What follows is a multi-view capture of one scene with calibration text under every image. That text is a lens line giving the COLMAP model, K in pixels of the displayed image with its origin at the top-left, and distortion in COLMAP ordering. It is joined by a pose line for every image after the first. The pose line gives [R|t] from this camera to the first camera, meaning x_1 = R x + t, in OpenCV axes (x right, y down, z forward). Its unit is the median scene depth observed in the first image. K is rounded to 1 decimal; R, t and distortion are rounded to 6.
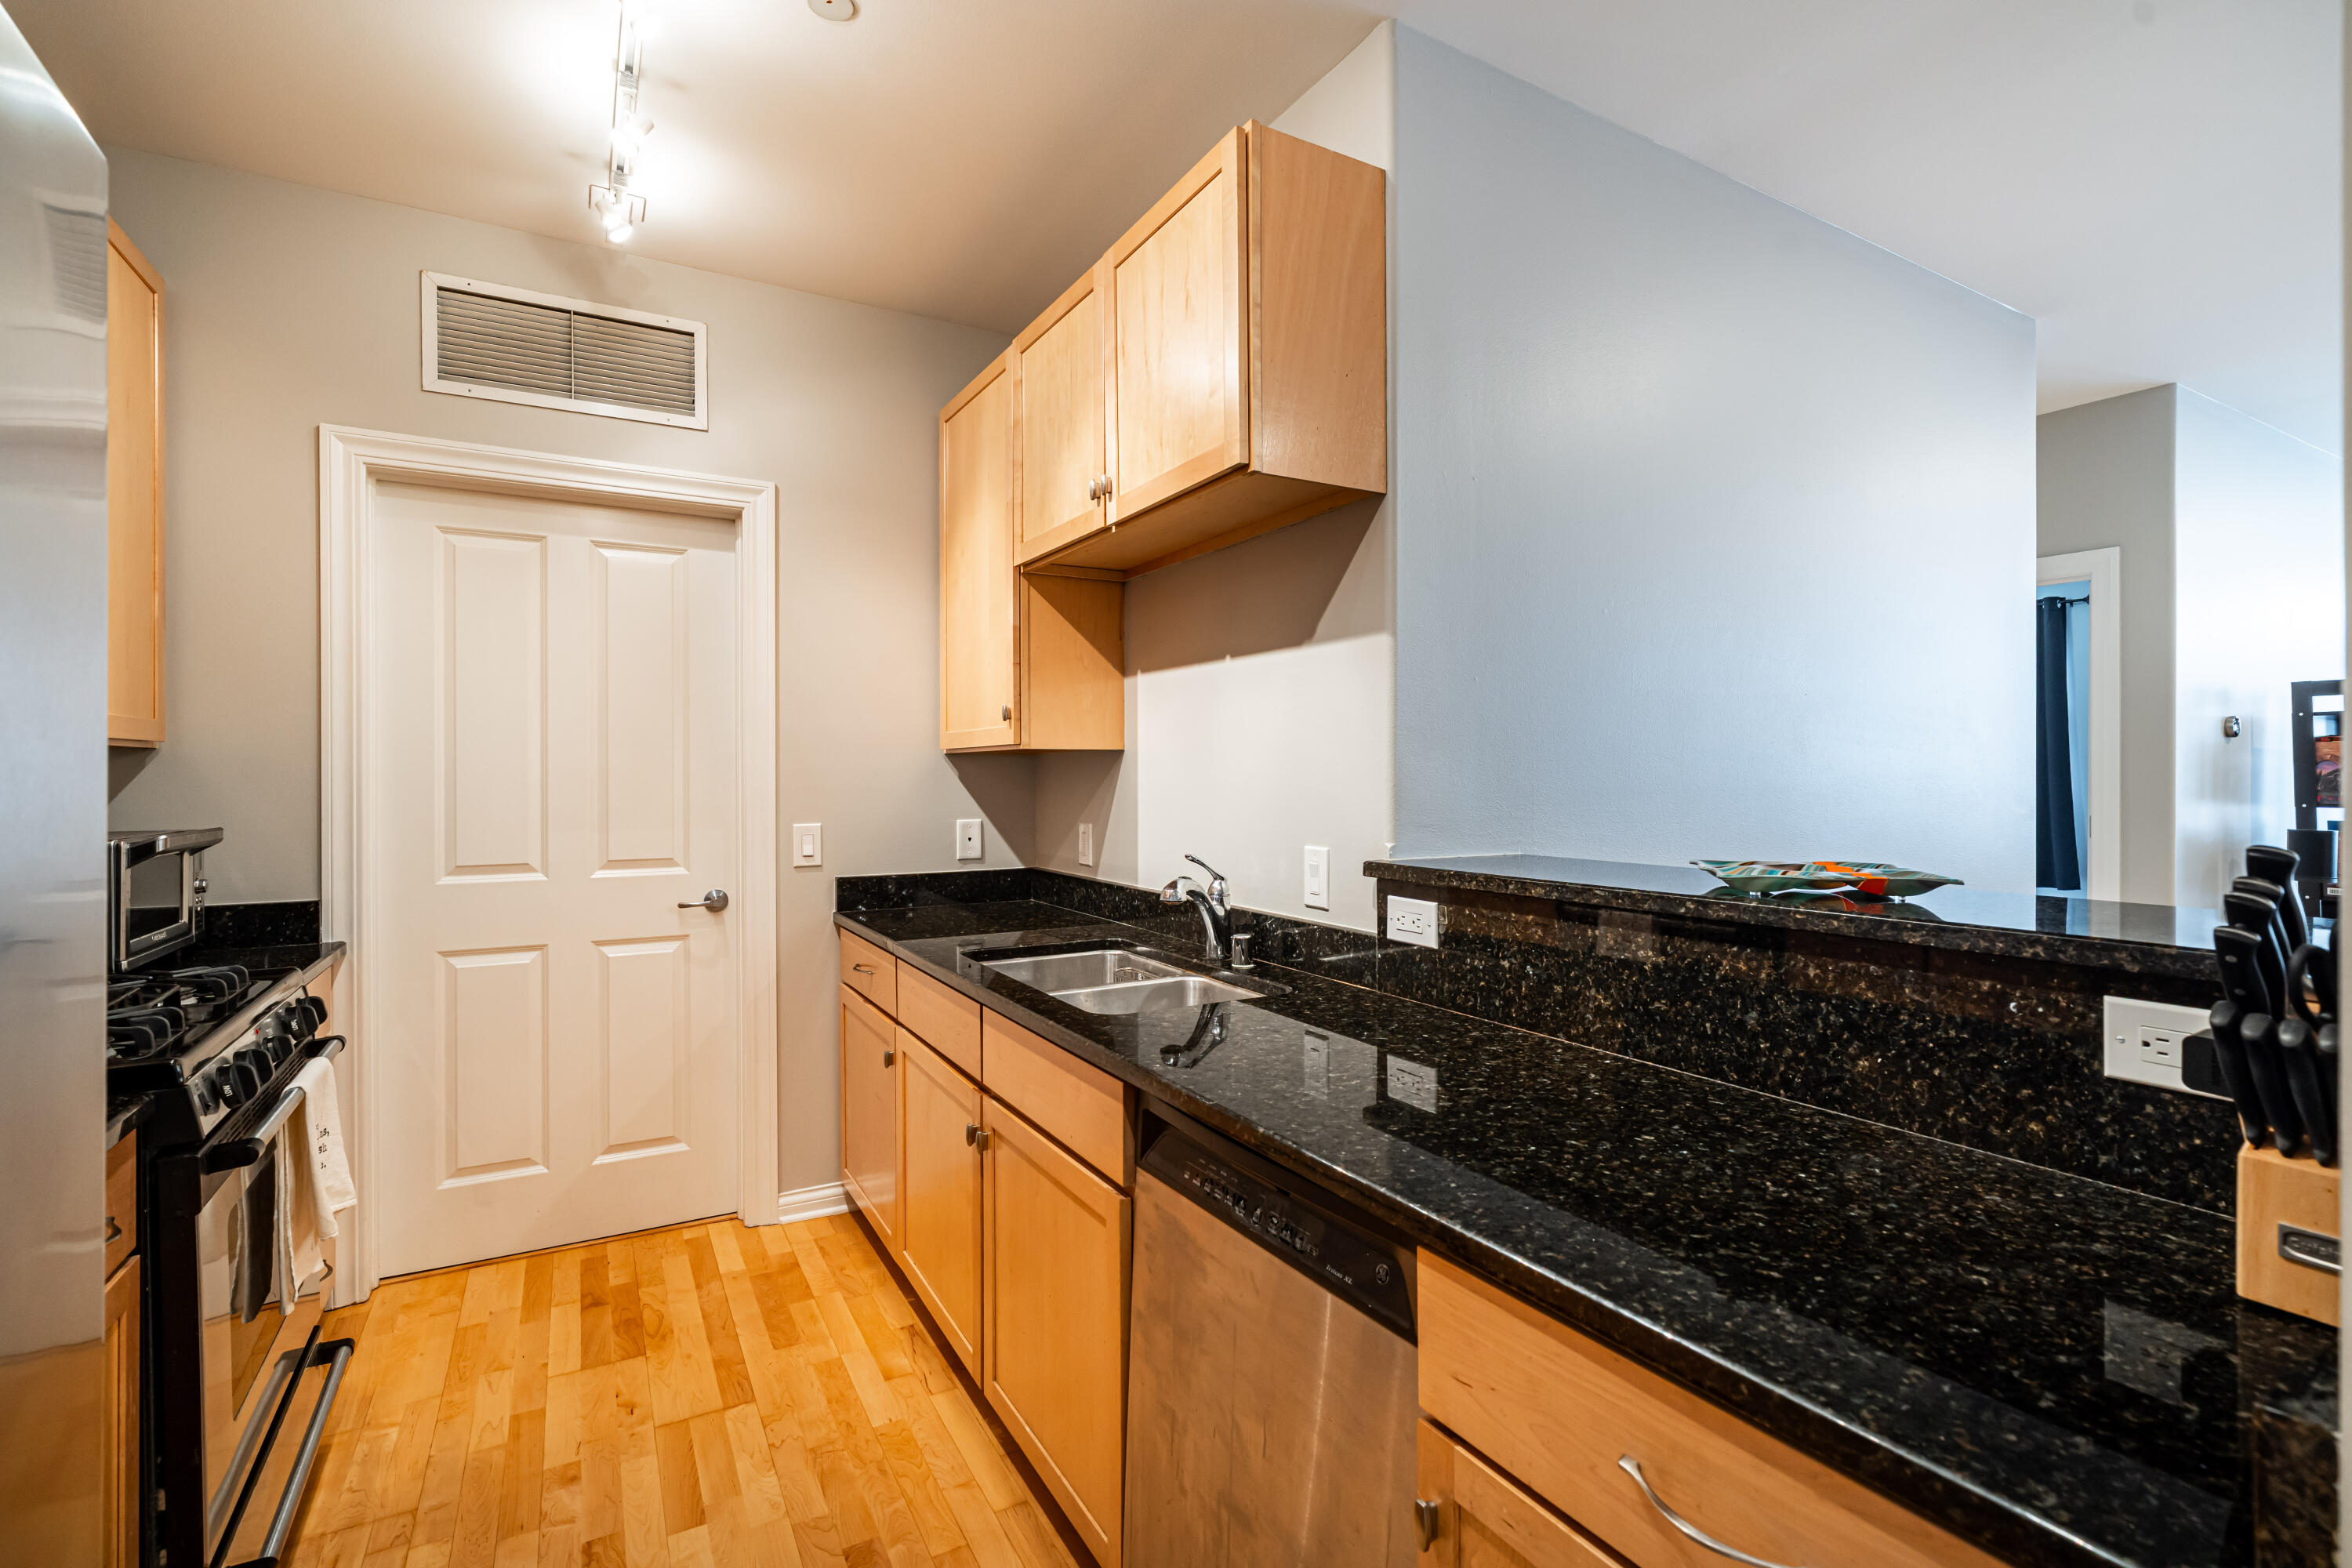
lens RADIAL K [[1063.3, 0, 1191.3], [0, 1063.3, 779.3], [0, 0, 1]] dist [-0.003743, 0.001775]
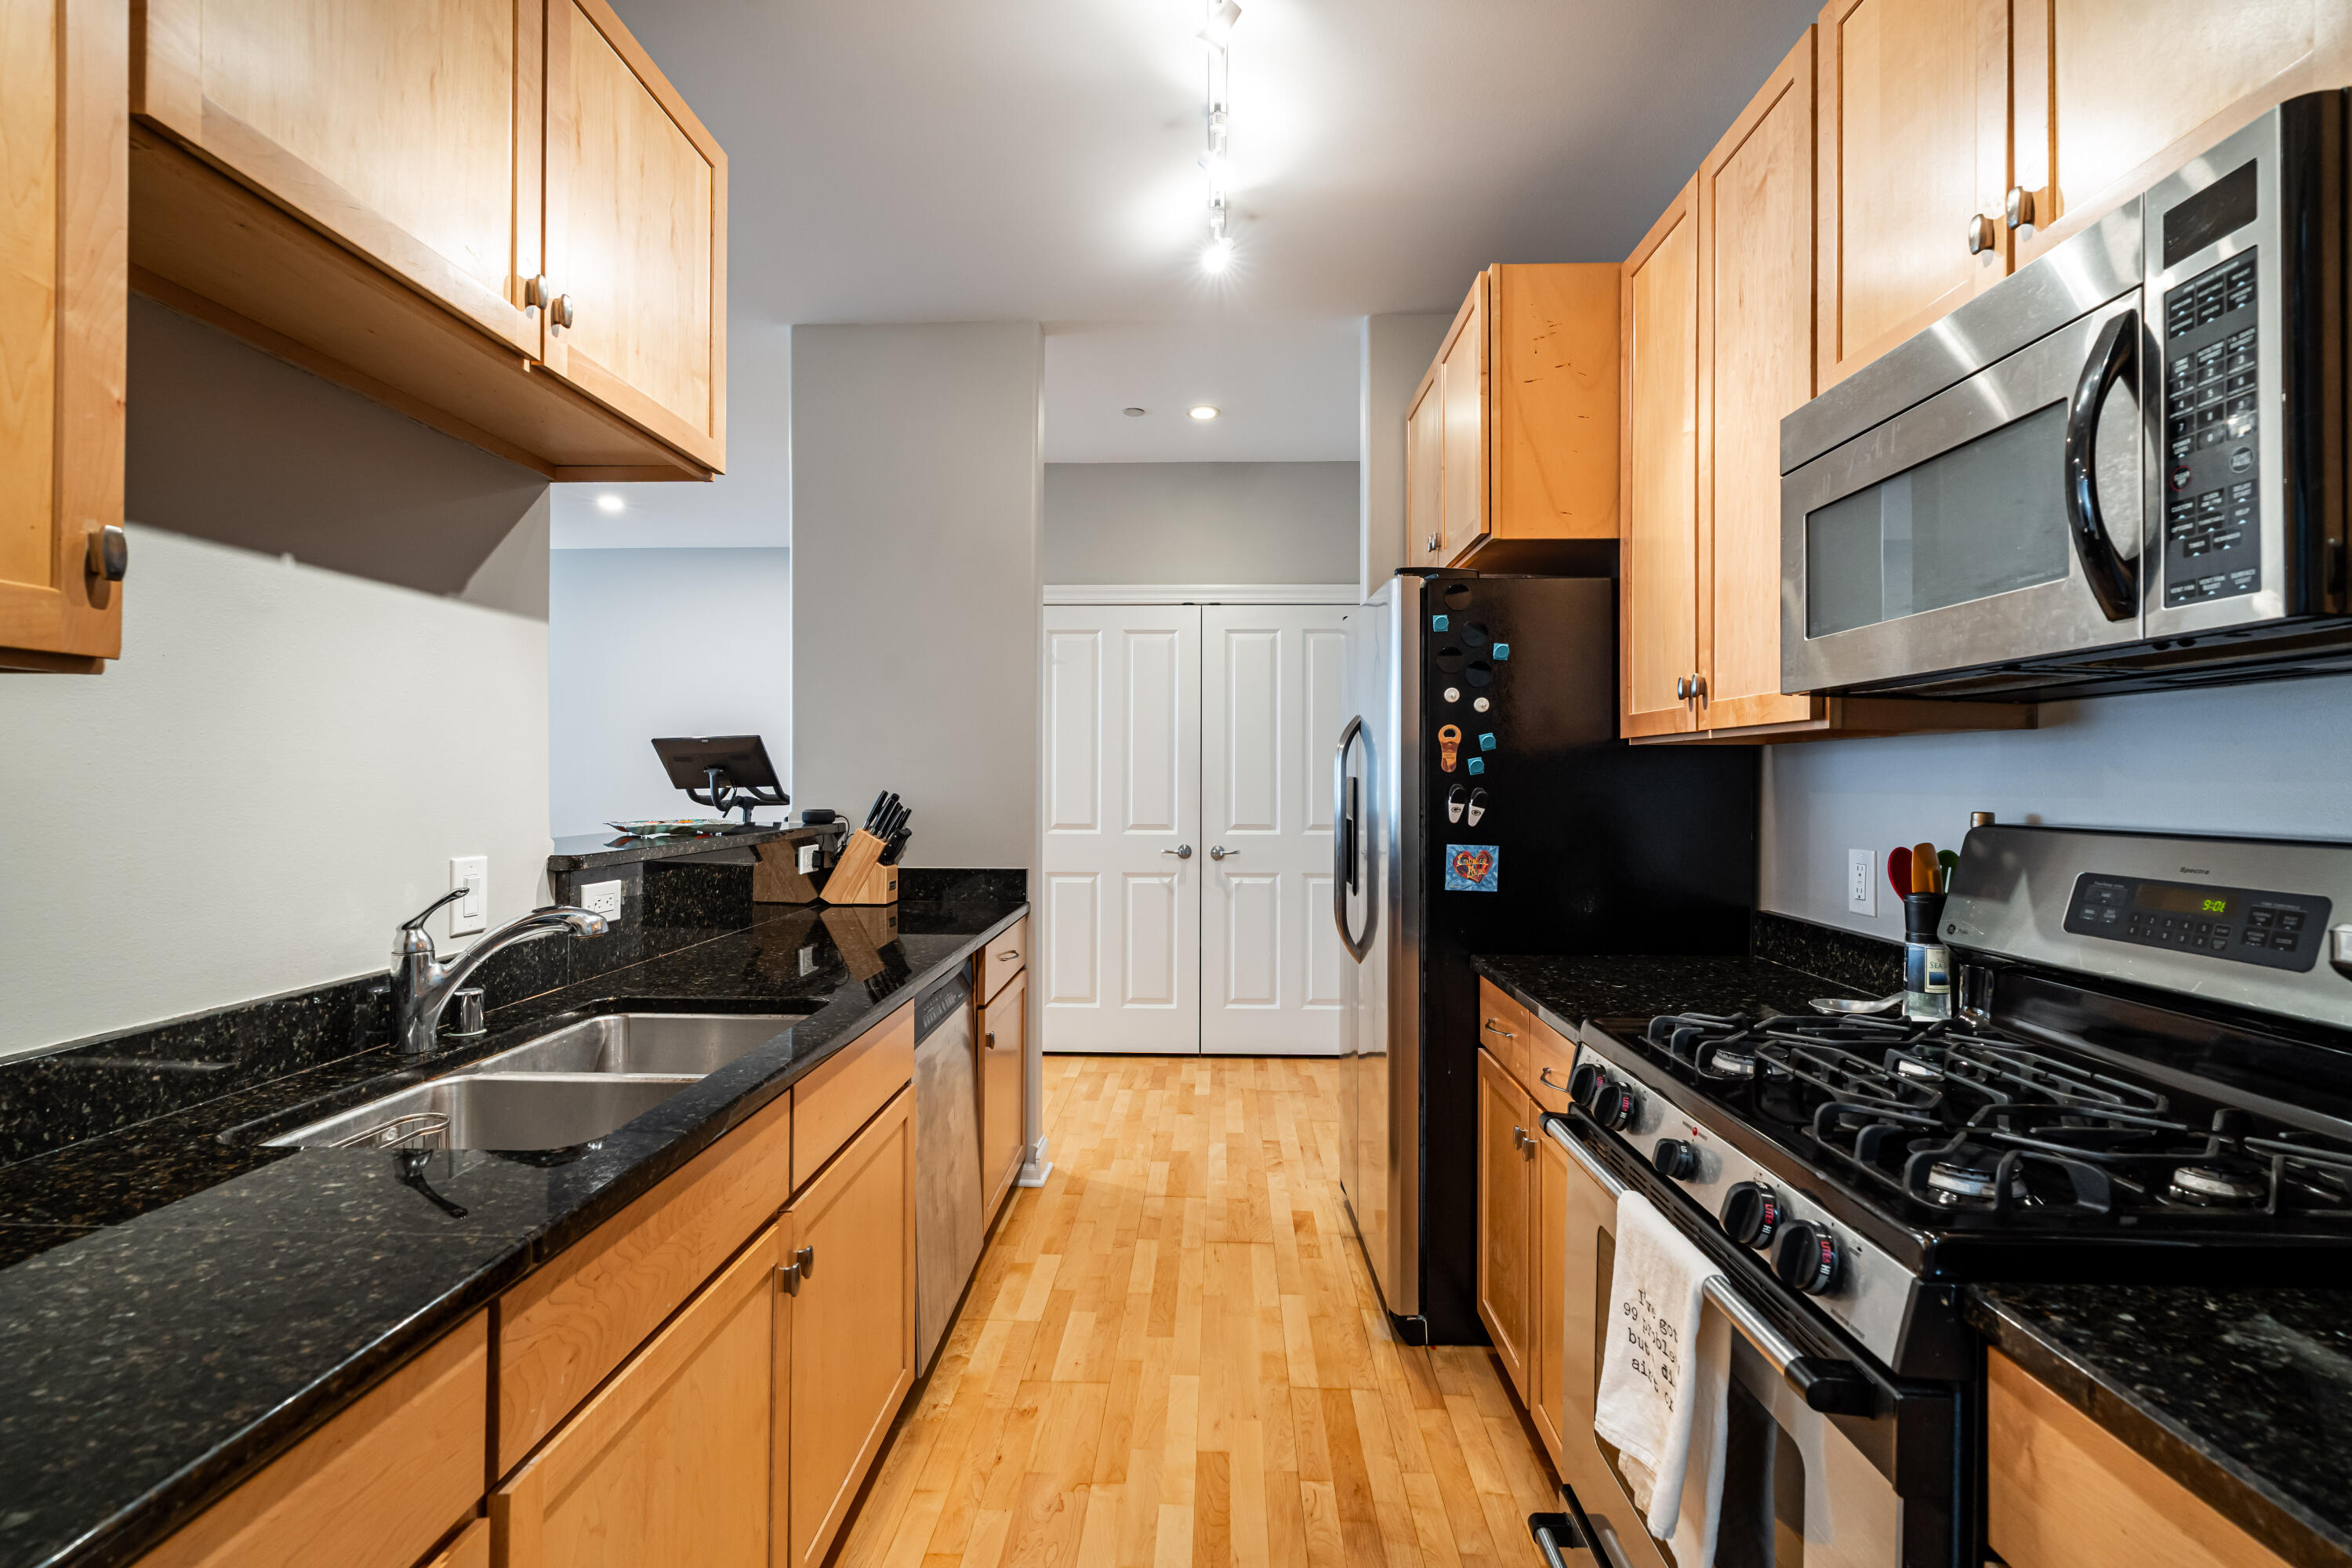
lens RADIAL K [[1061.1, 0, 1170.0], [0, 1061.1, 772.6], [0, 0, 1]] dist [-0.003784, 0.001204]
pose [[-0.837425, 0.001874, 0.546548, -0.675145], [-0.000458, 0.999991, -0.004131, 0.002478], [-0.546551, -0.003710, -0.837417, 1.223813]]
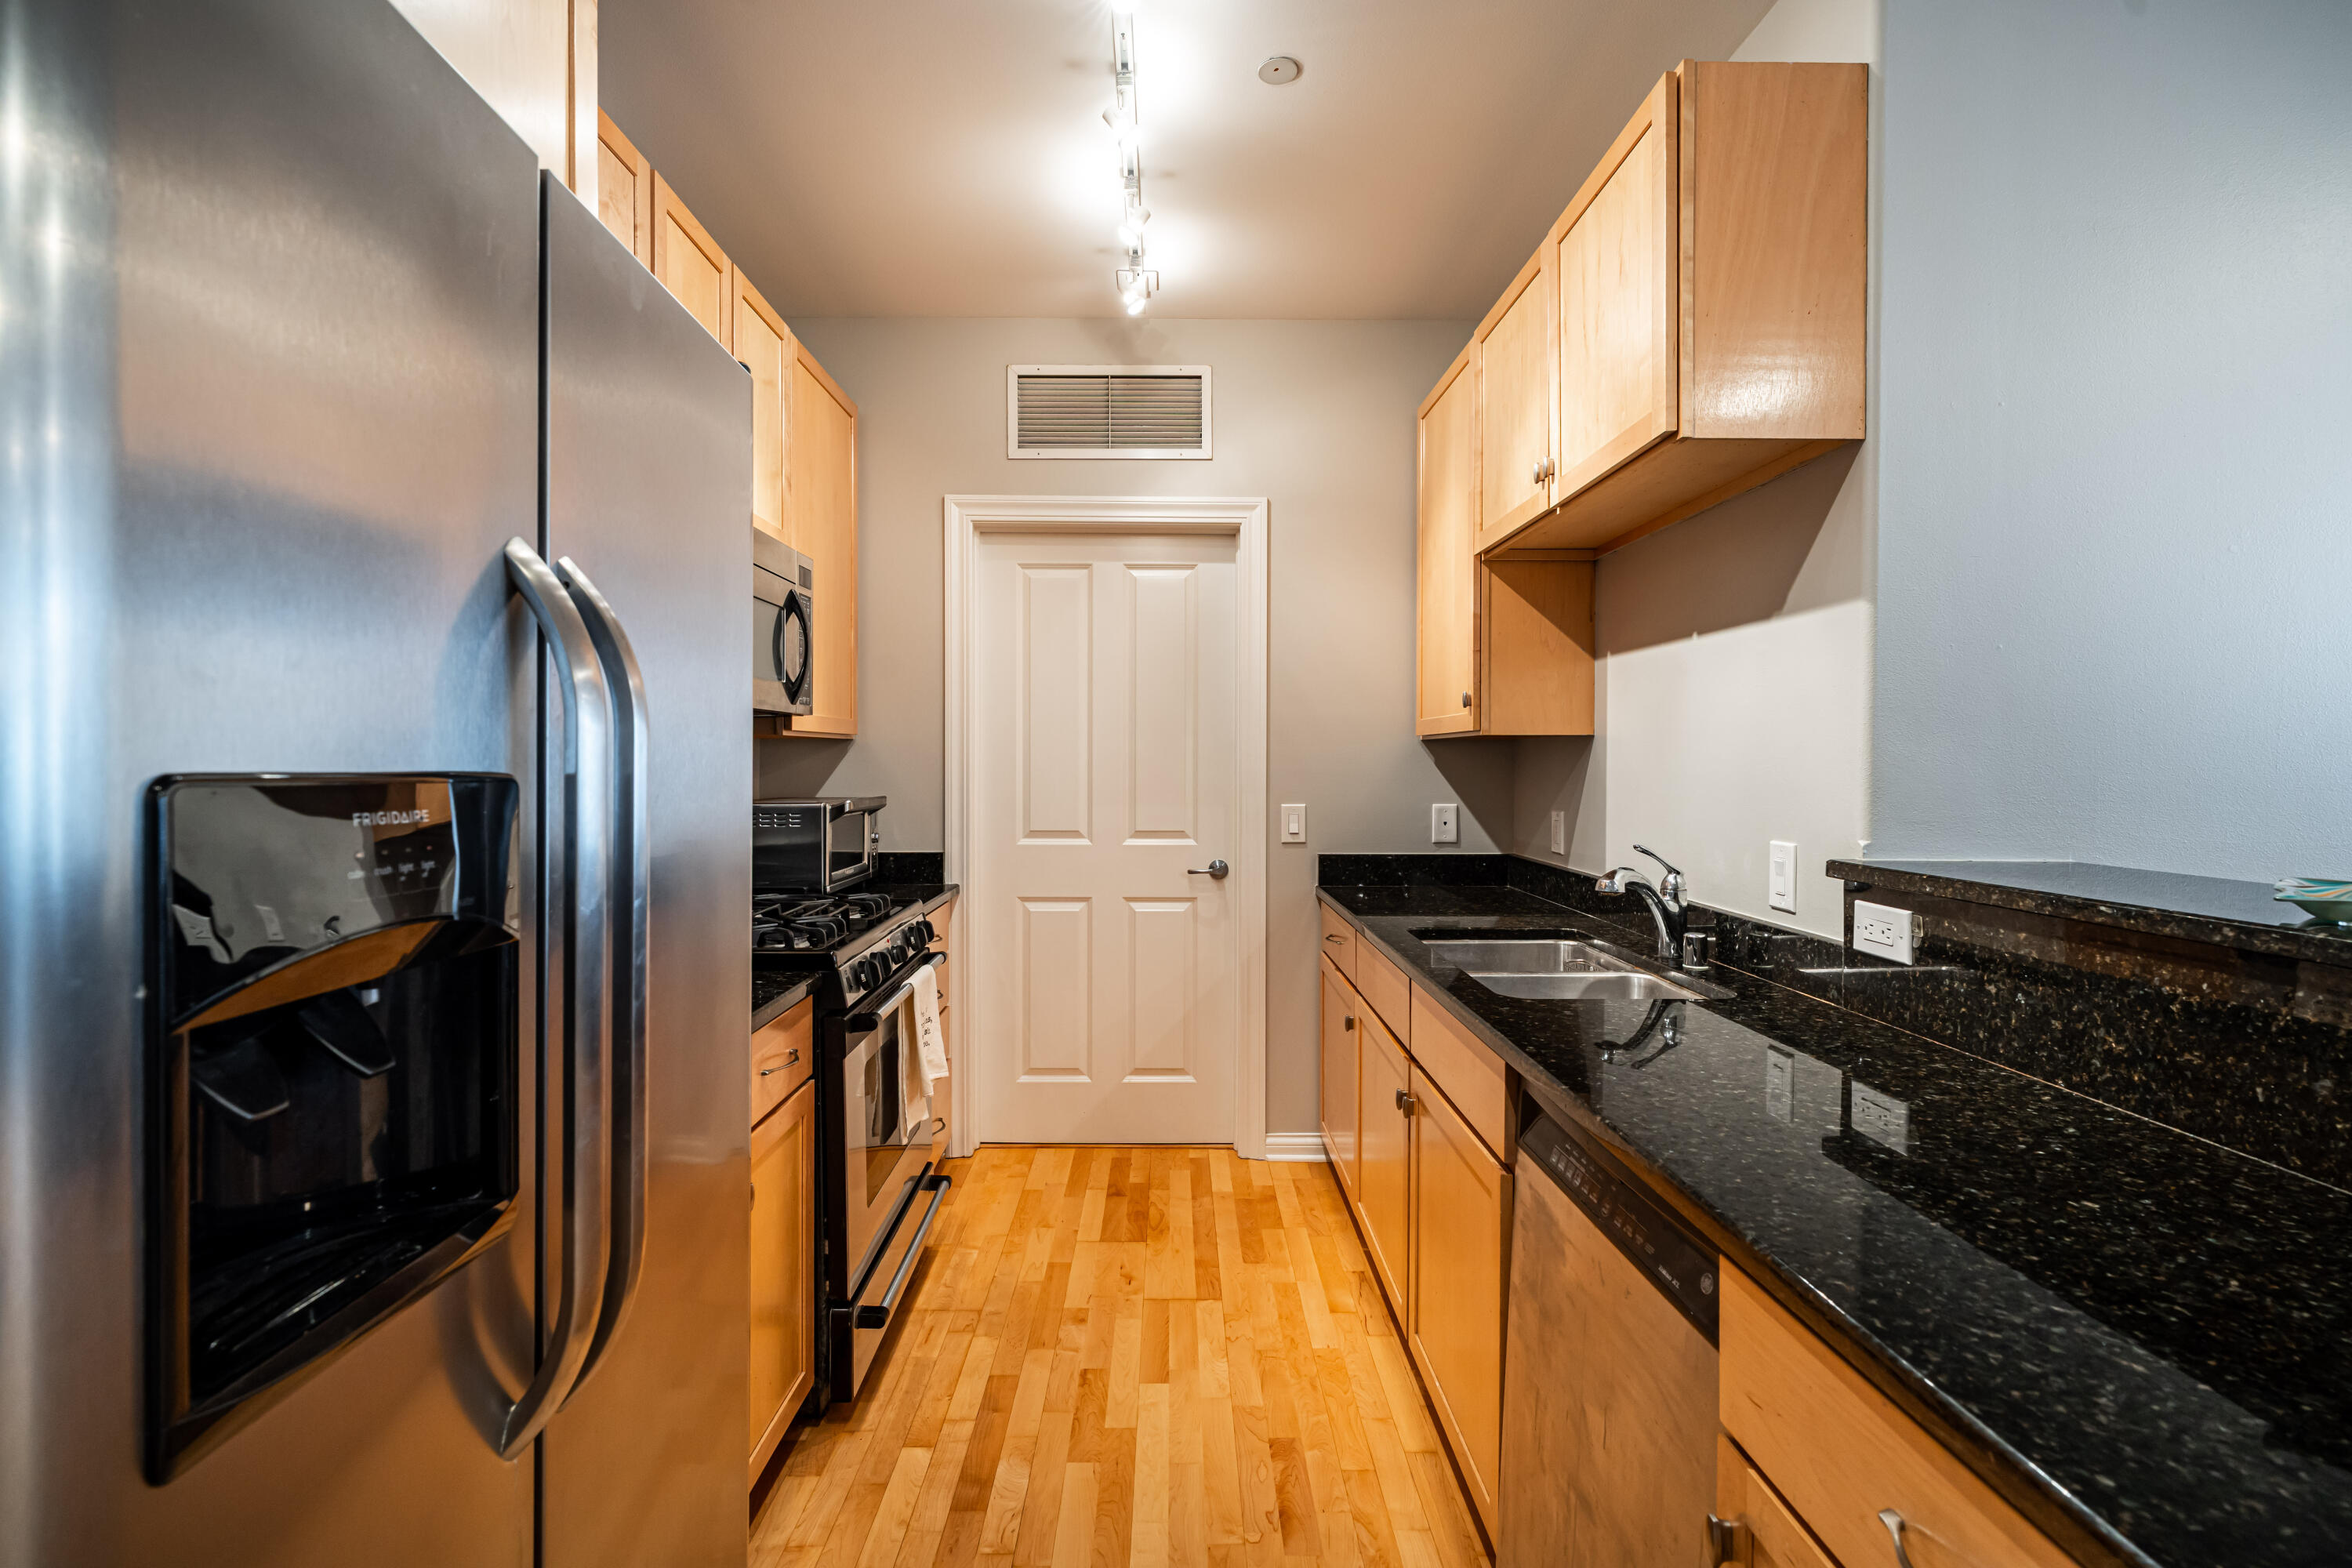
lens RADIAL K [[1071.1, 0, 1188.0], [0, 1071.1, 778.0], [0, 0, 1]] dist [-0.002387, 0.000770]
pose [[0.873365, 0.012002, -0.486918, 0.104712], [-0.006034, 0.999886, 0.013823, -0.000248], [0.487029, -0.009134, 0.873338, -0.029407]]
